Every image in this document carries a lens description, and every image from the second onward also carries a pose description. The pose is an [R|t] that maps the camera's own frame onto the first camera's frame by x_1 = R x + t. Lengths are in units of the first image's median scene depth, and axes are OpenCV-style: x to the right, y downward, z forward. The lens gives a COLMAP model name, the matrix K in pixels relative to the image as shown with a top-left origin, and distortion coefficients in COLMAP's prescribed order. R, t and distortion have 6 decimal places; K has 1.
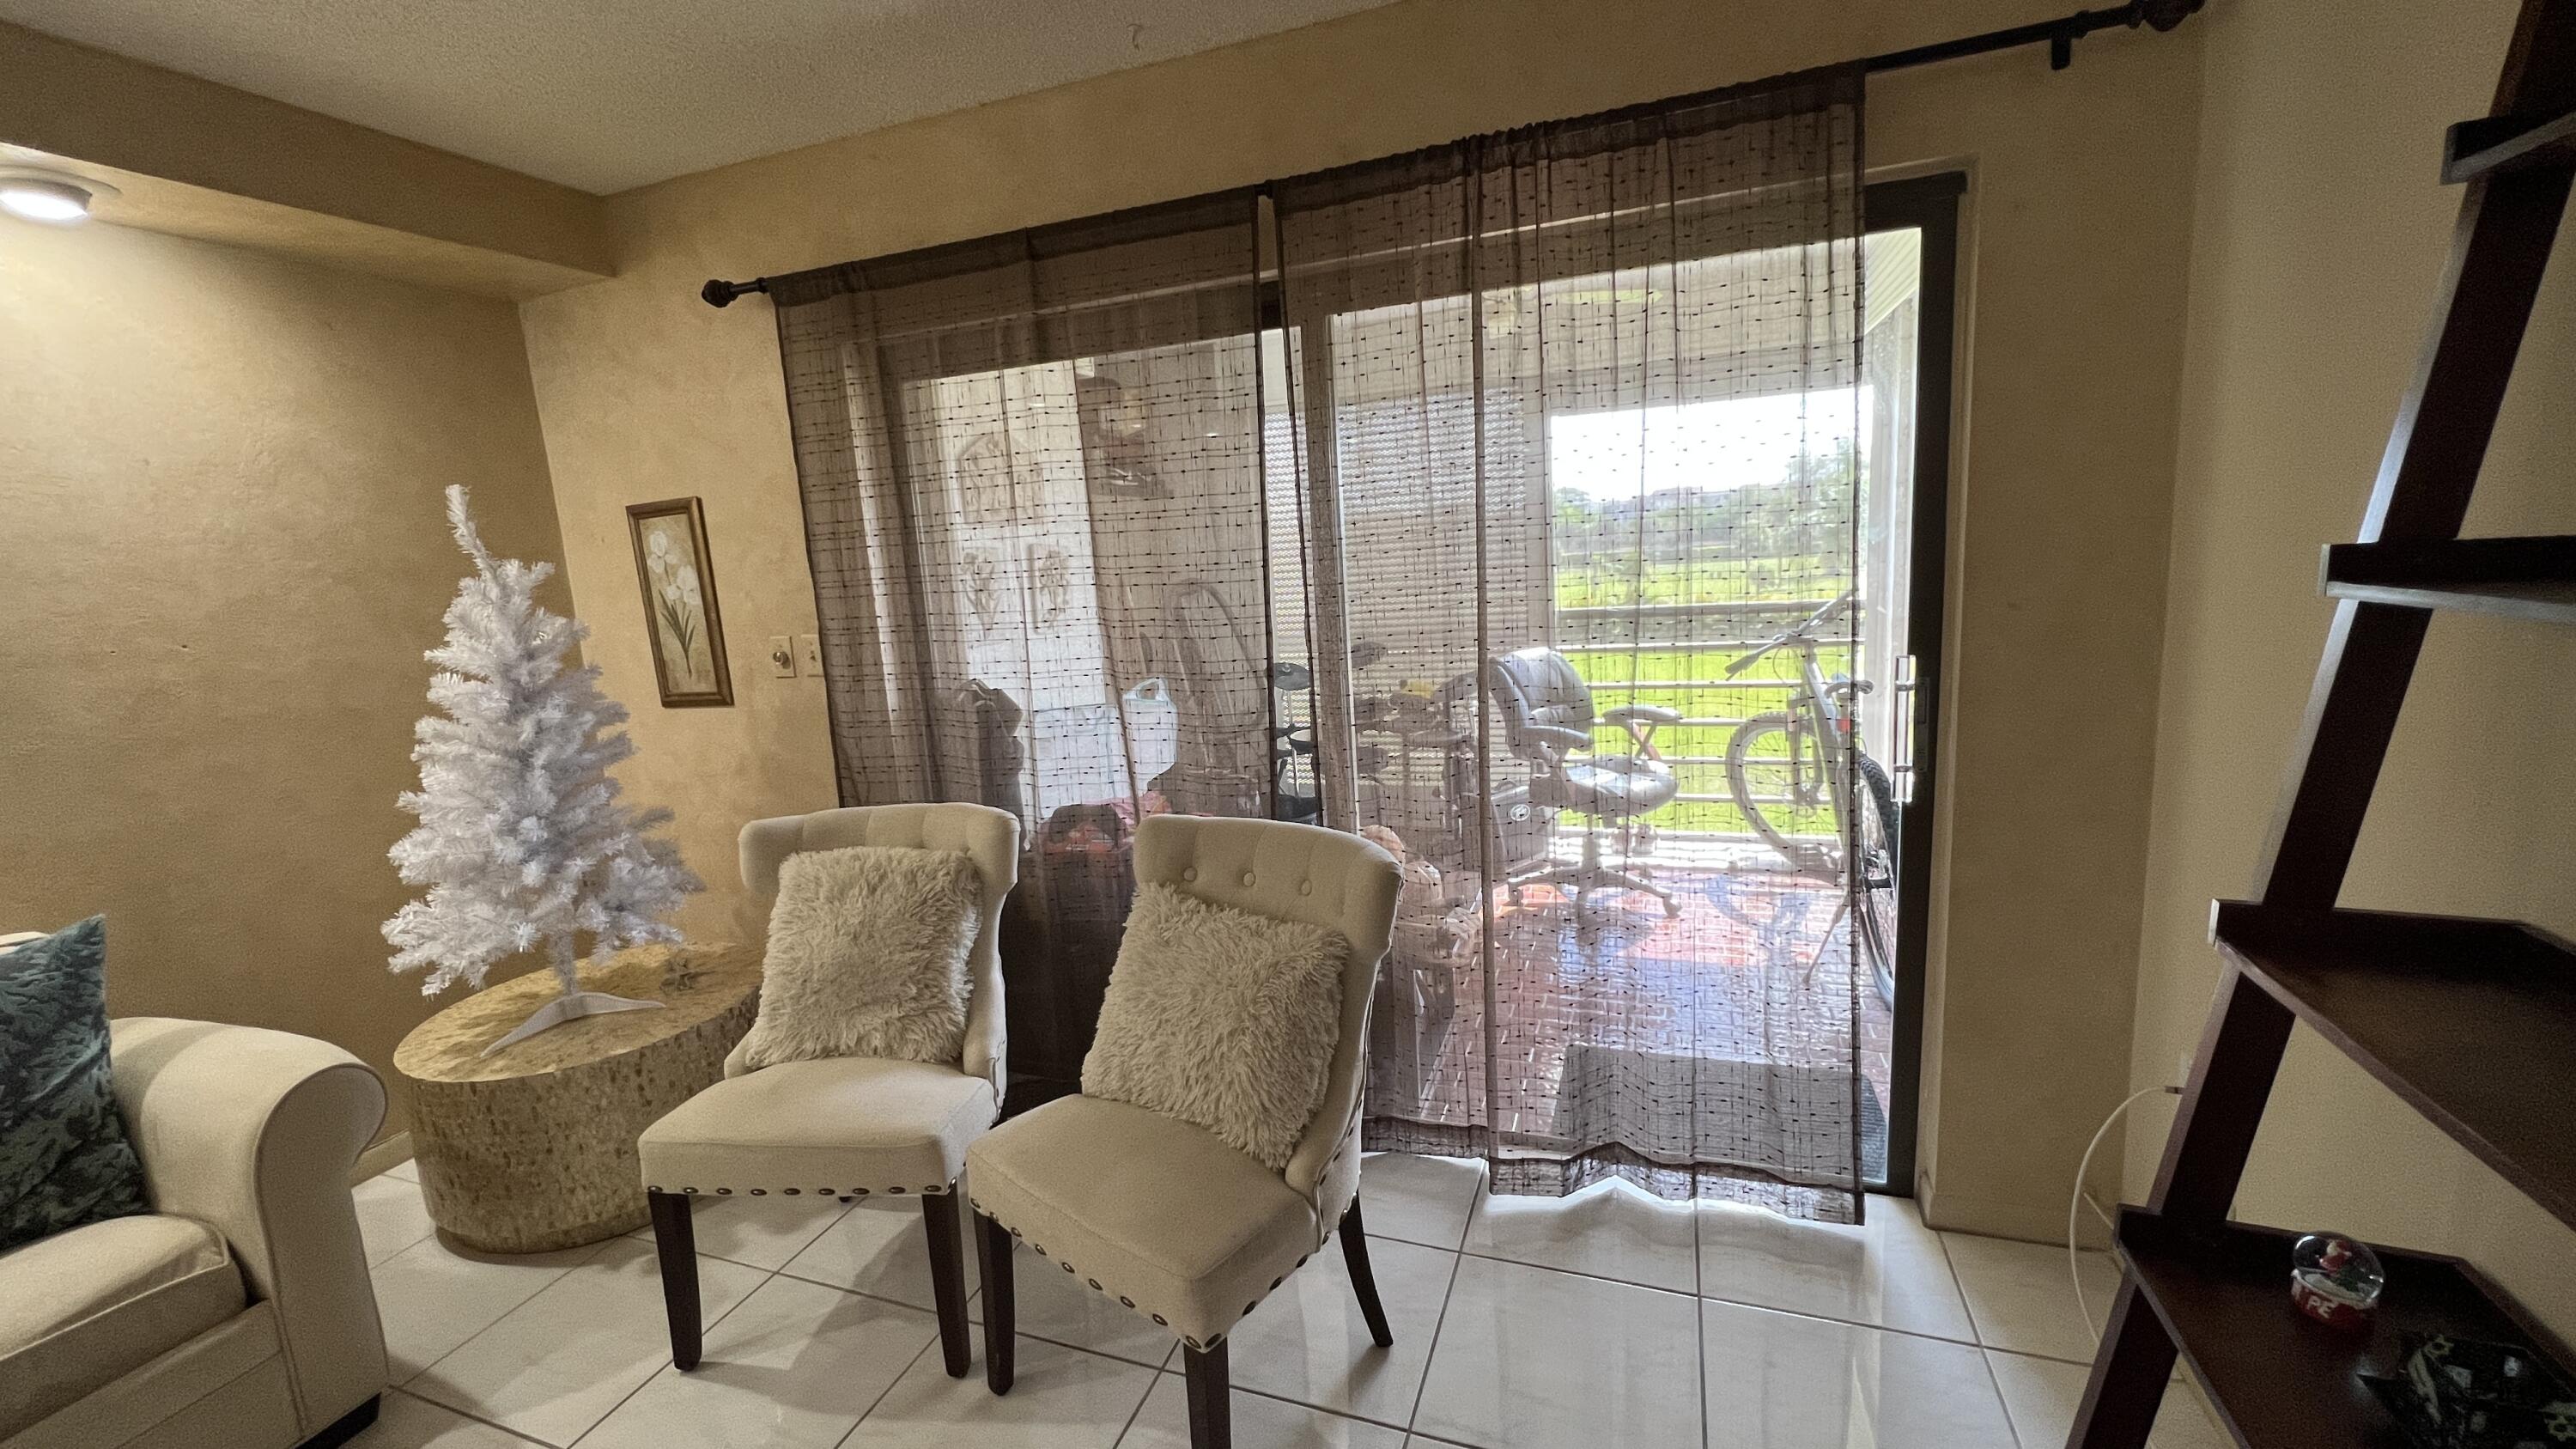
lens RADIAL K [[1031.0, 0, 1272.7], [0, 1031.0, 719.9], [0, 0, 1]] dist [-0.000254, 0.000008]
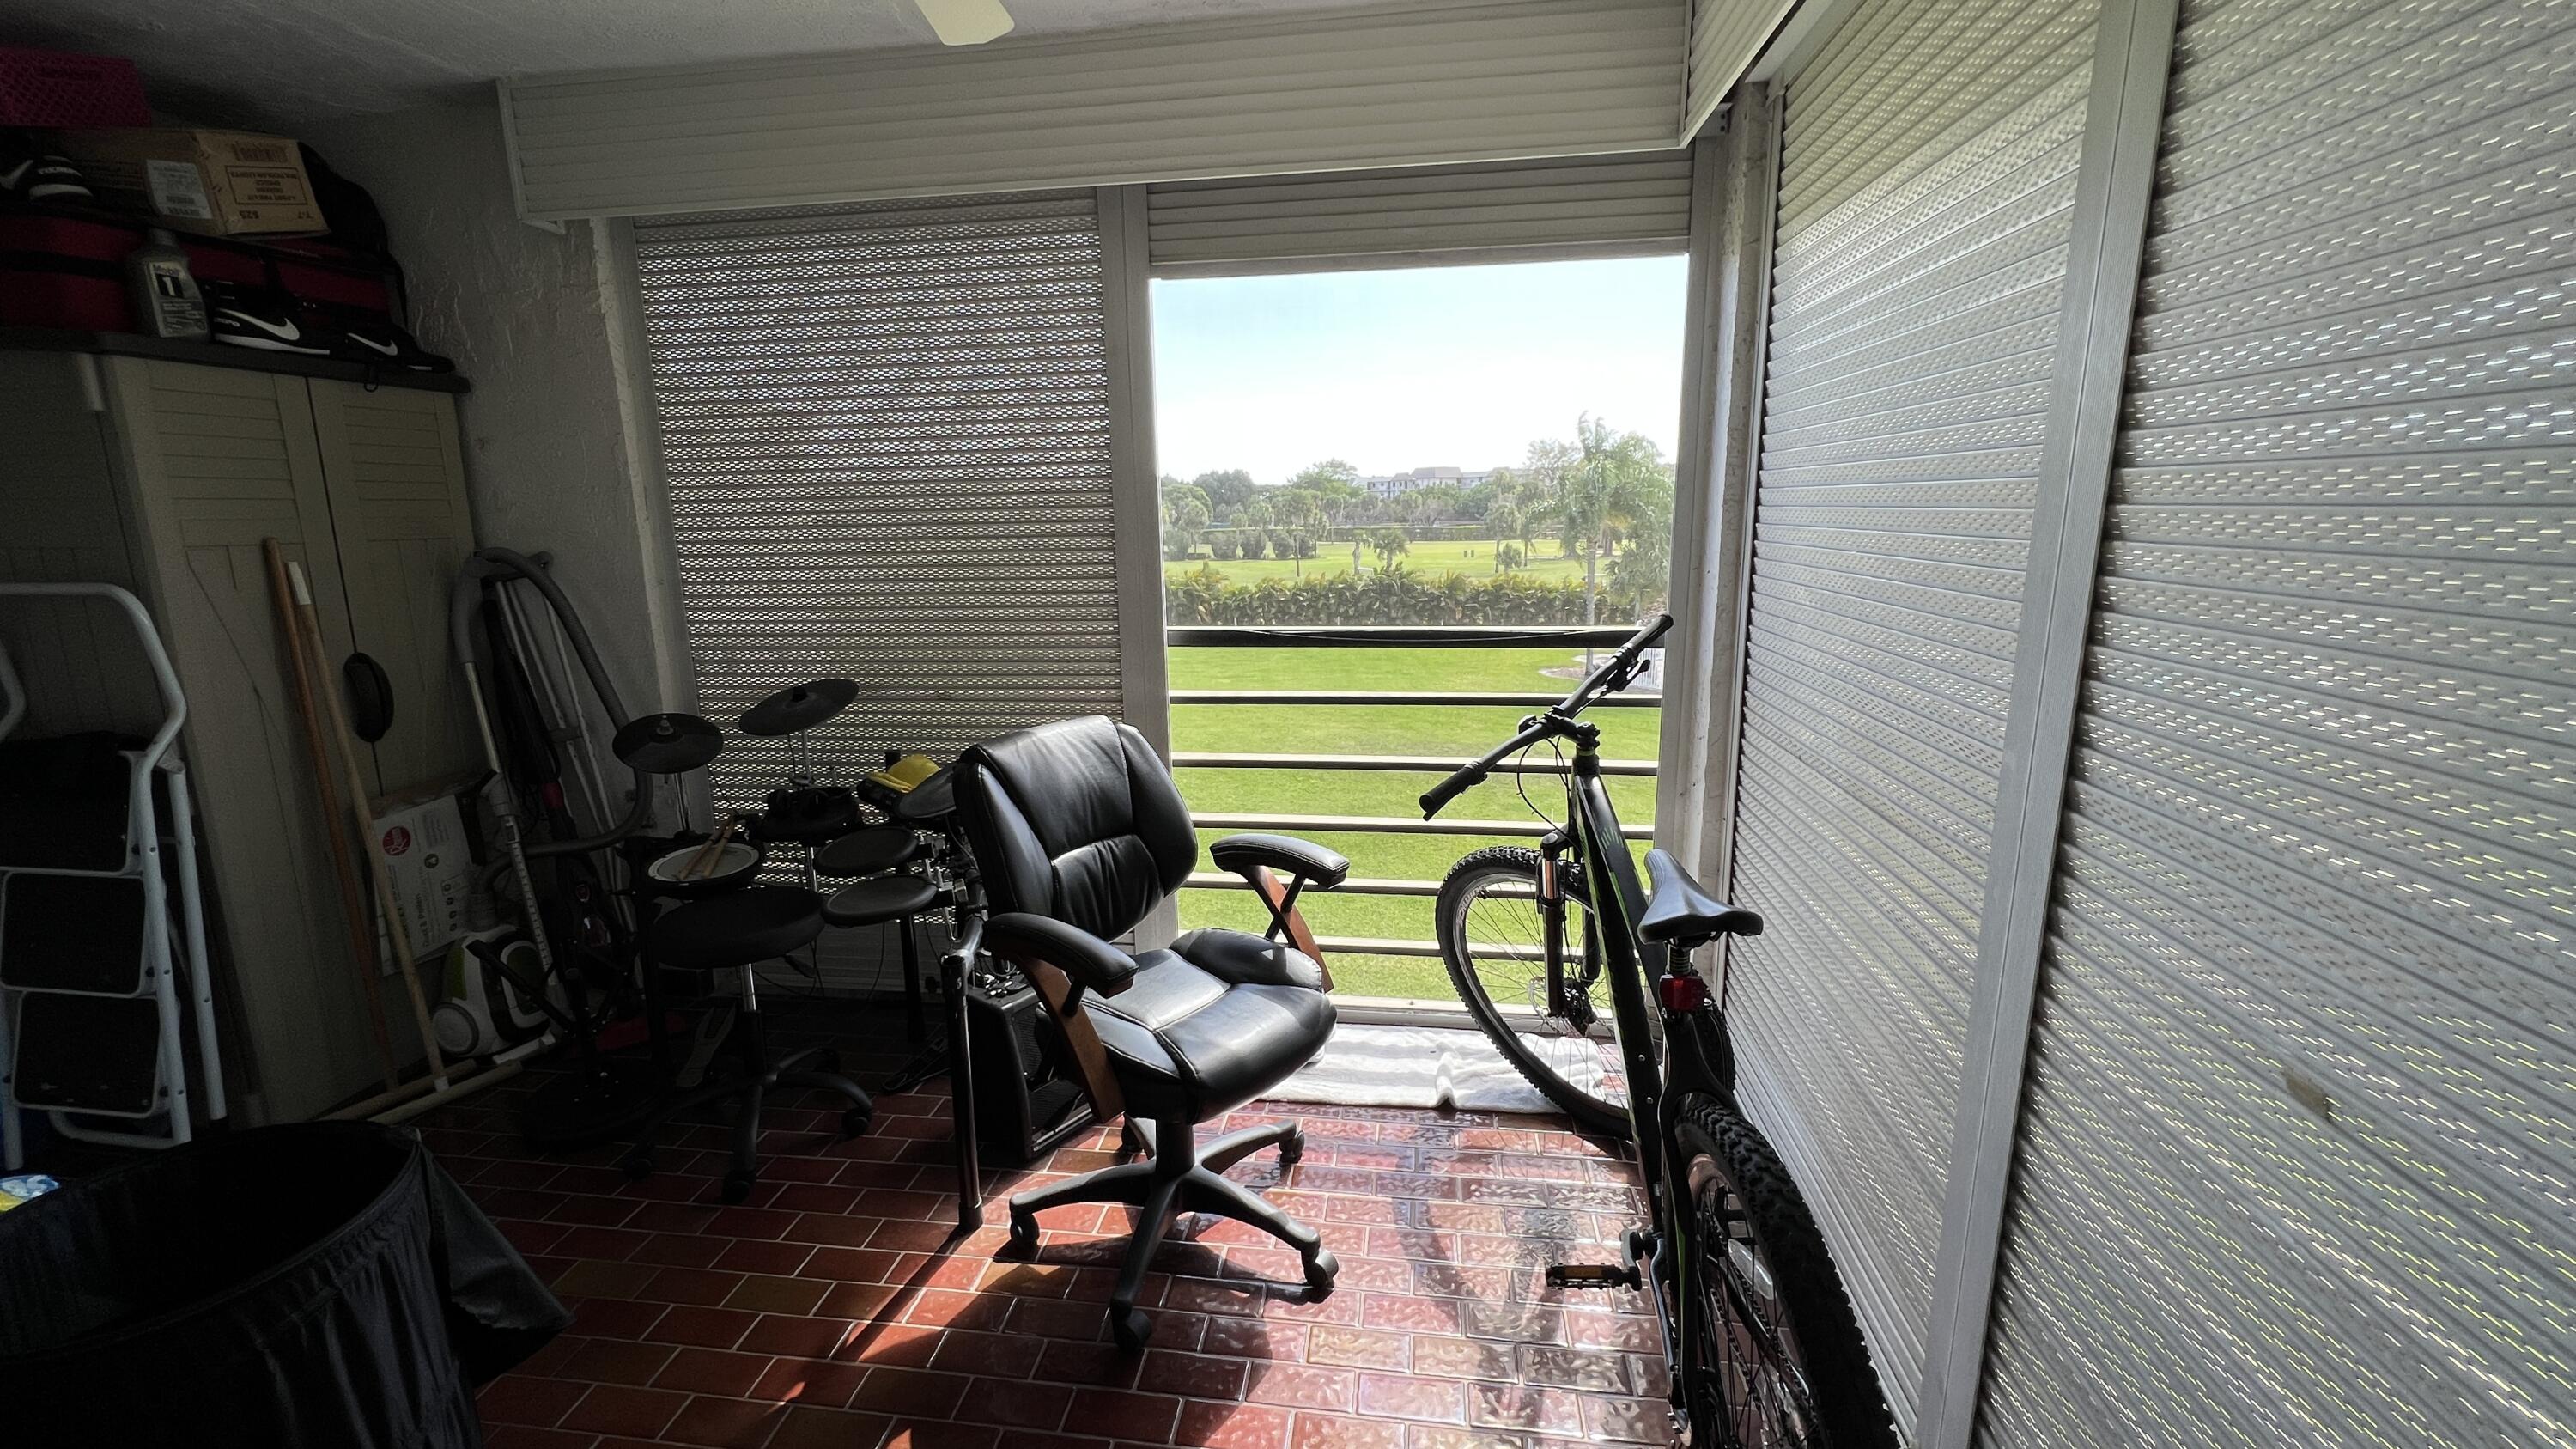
lens RADIAL K [[1031.0, 0, 1272.7], [0, 1031.0, 719.9], [0, 0, 1]] dist [-0.000254, 0.000008]
pose [[0.976244, -0.000862, 0.216672, 0.344064], [-0.006305, 0.999456, 0.032383, -0.123837], [-0.216582, -0.032980, 0.975707, 0.709431]]
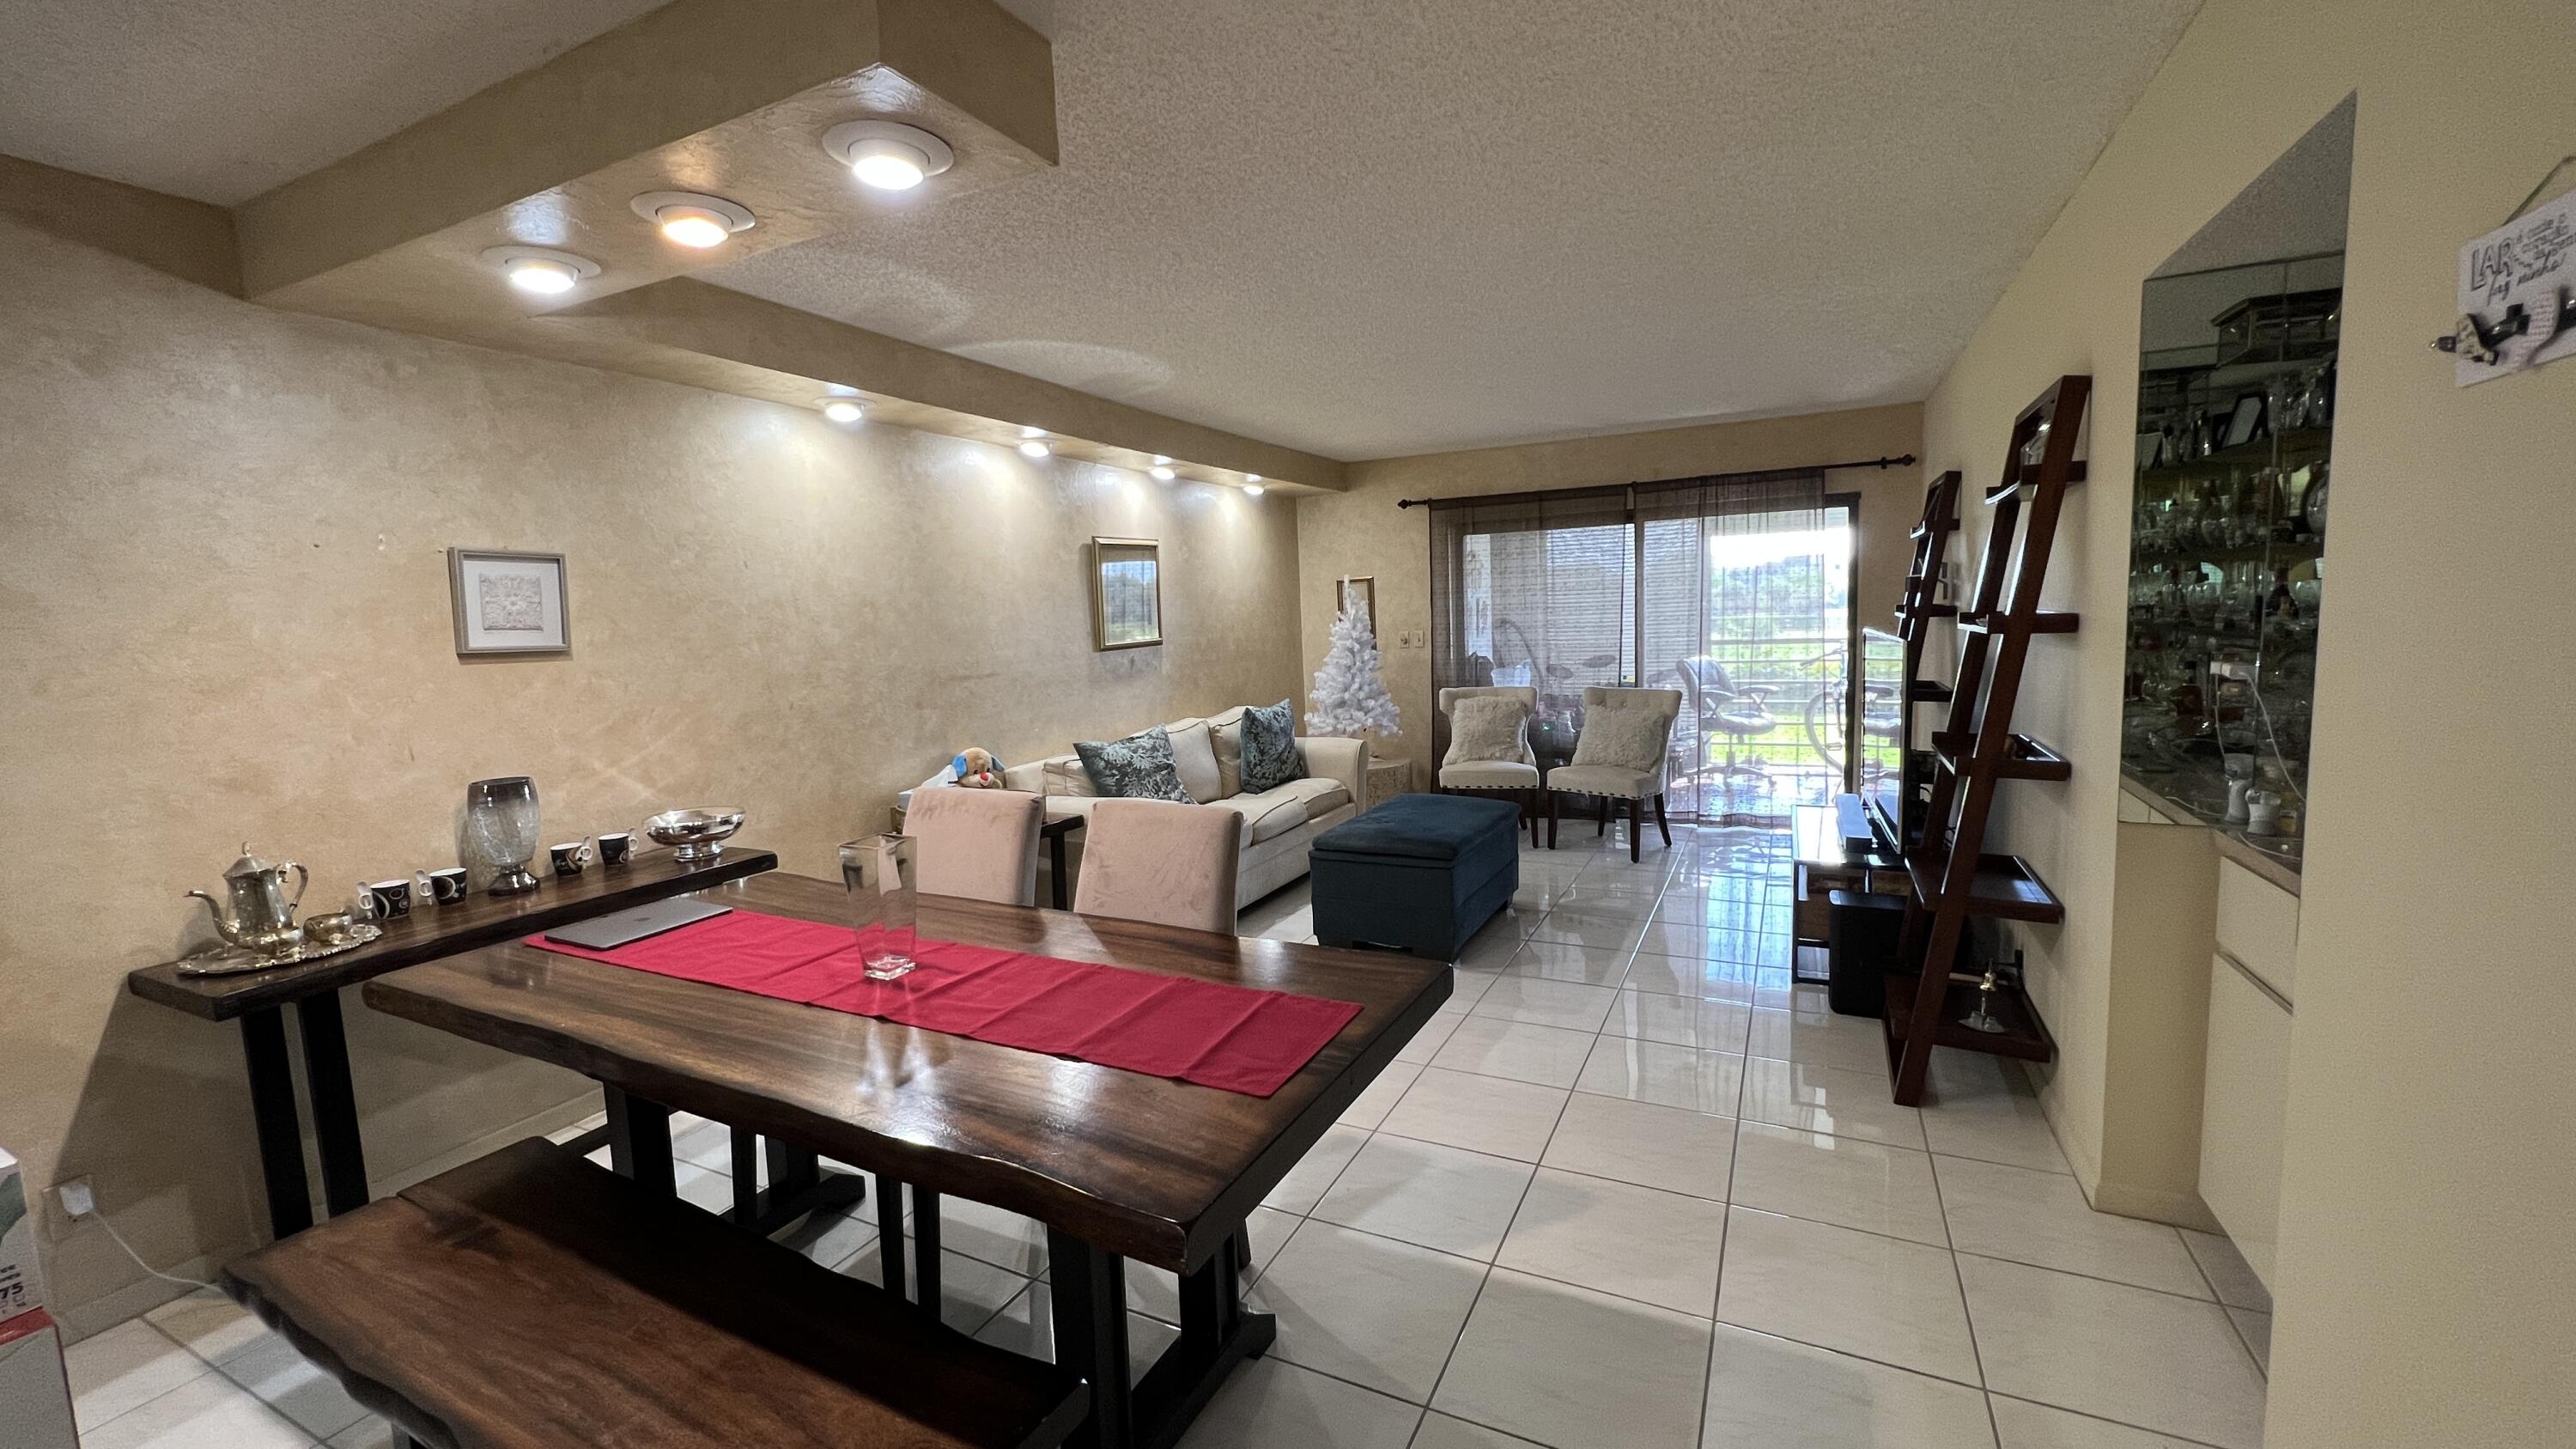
lens RADIAL K [[1031.0, 0, 1272.7], [0, 1031.0, 719.9], [0, 0, 1]] dist [-0.000254, 0.000008]
pose [[0.994098, 0.035219, -0.102607, -0.516108], [-0.040595, 0.997884, -0.050783, 0.271157], [0.100601, 0.054649, 0.993425, -1.505157]]
